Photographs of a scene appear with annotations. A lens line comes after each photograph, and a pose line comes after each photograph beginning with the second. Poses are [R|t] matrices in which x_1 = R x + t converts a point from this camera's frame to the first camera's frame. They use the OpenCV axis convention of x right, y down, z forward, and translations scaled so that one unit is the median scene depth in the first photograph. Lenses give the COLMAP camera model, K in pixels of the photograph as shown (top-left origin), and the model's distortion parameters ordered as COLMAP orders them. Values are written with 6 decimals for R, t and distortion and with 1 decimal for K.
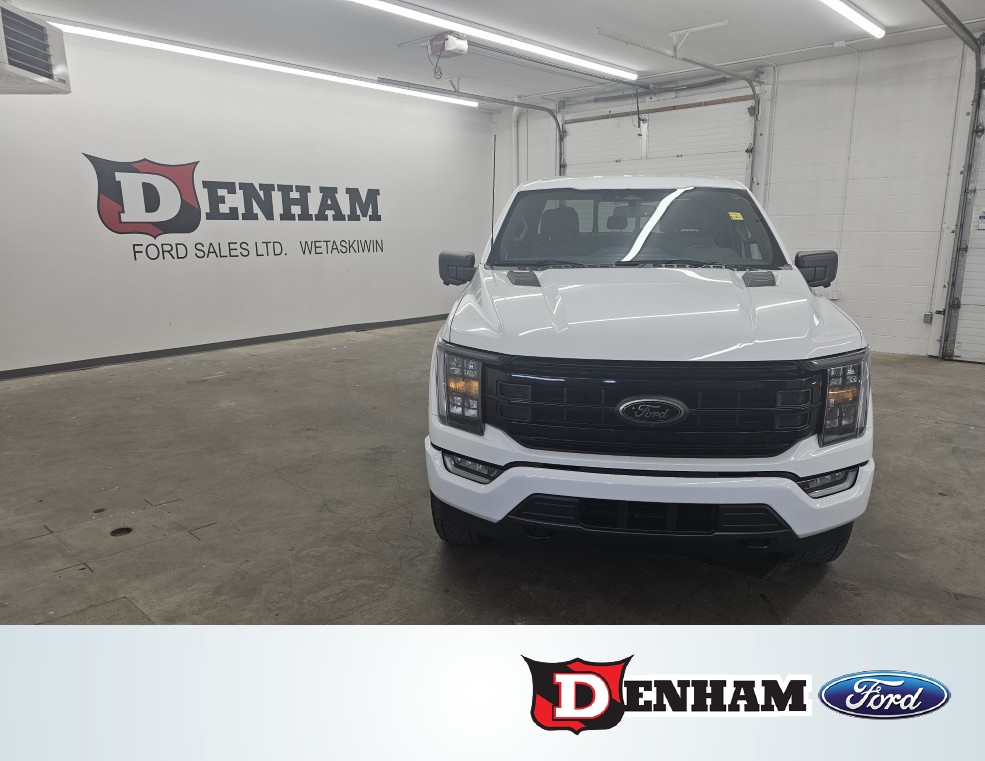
lens RADIAL K [[680.0, 0, 535.8], [0, 680.0, 371.3], [0, 0, 1]] dist [0.025026, -0.024354]
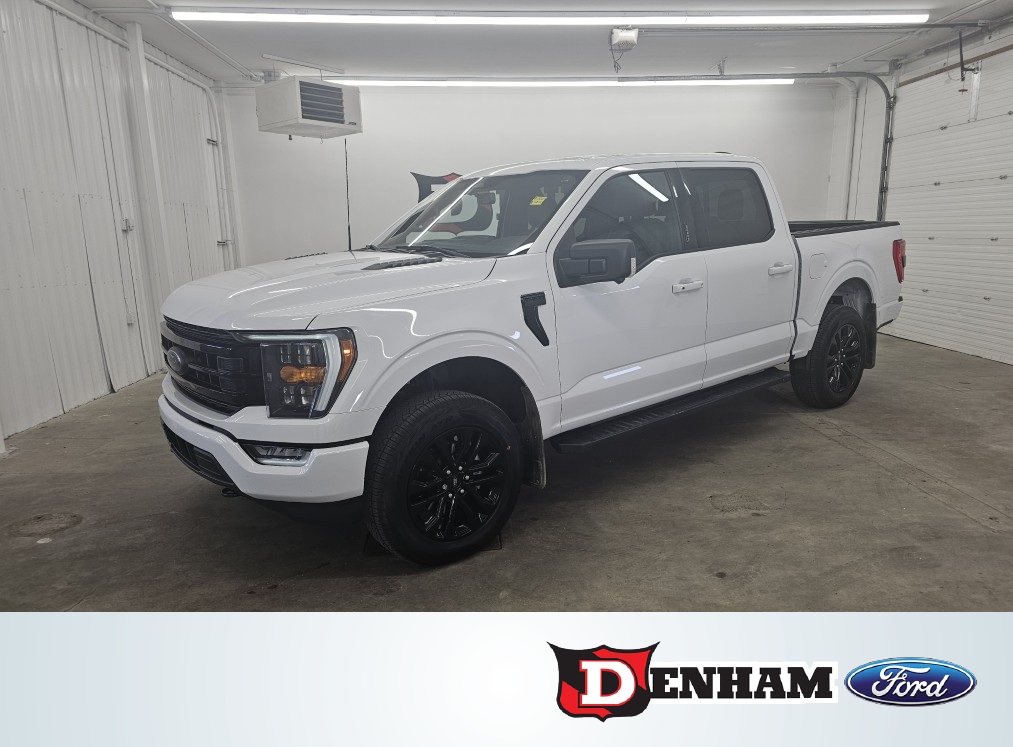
lens RADIAL K [[687.5, 0, 509.5], [0, 687.5, 379.0], [0, 0, 1]] dist [0.014244, -0.012320]
pose [[0.706299, 0.138731, -0.694186, 0.455236], [-0.130612, 0.989312, 0.064820, -0.022001], [0.695760, 0.044887, 0.716871, 0.154749]]
